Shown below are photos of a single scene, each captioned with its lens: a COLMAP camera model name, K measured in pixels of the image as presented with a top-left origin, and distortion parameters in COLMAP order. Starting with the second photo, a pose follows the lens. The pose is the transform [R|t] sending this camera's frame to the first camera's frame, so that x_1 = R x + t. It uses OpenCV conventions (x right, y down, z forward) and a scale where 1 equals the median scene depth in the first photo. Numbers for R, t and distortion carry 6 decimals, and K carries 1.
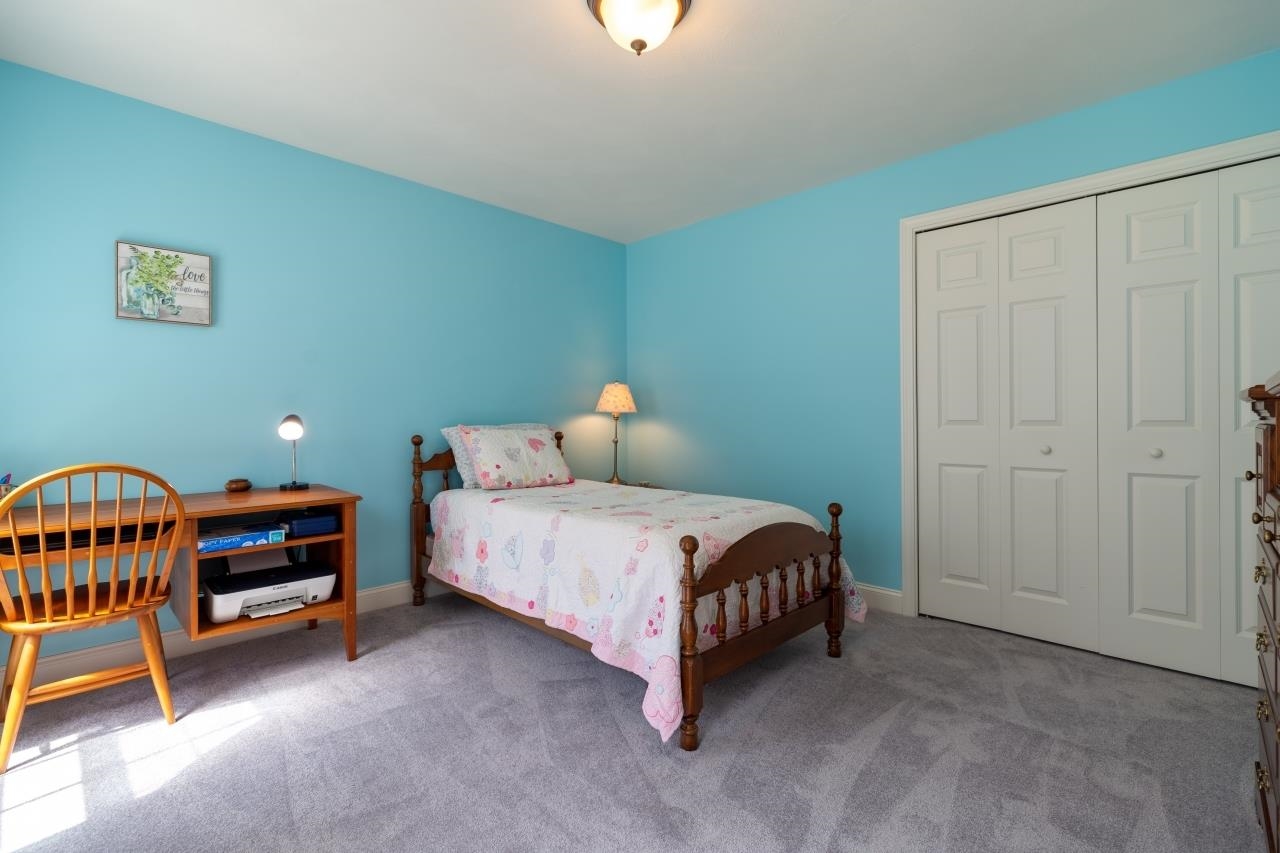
lens RADIAL K [[573.7, 0, 645.4], [0, 573.7, 421.5], [0, 0, 1]] dist [0.000771, -0.000164]
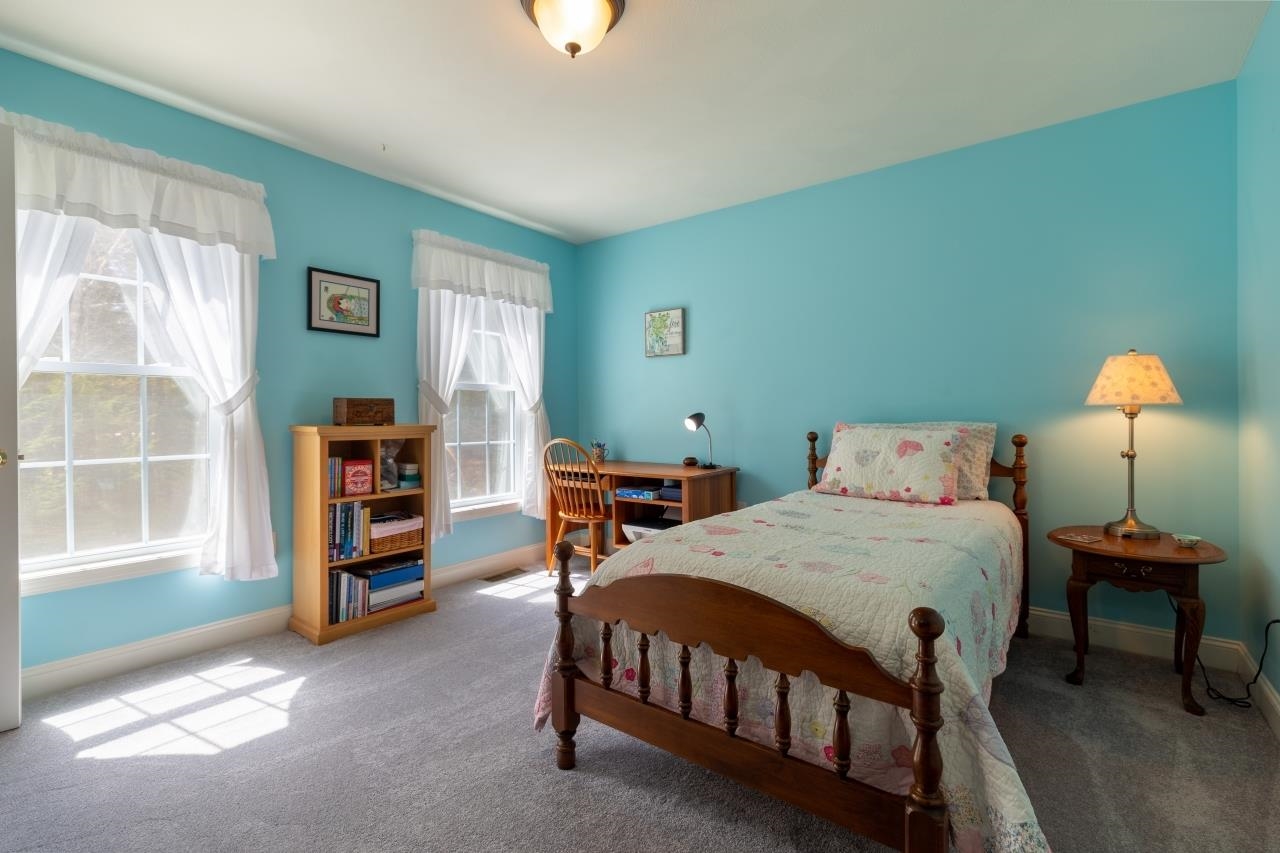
lens RADIAL K [[573.7, 0, 645.2], [0, 573.7, 423.6], [0, 0, 1]] dist [0.000771, -0.000164]
pose [[0.122286, 0.016211, -0.992363, 0.720656], [-0.000967, 0.999868, 0.016214, -0.008789], [0.992494, -0.001023, 0.122285, 0.707823]]
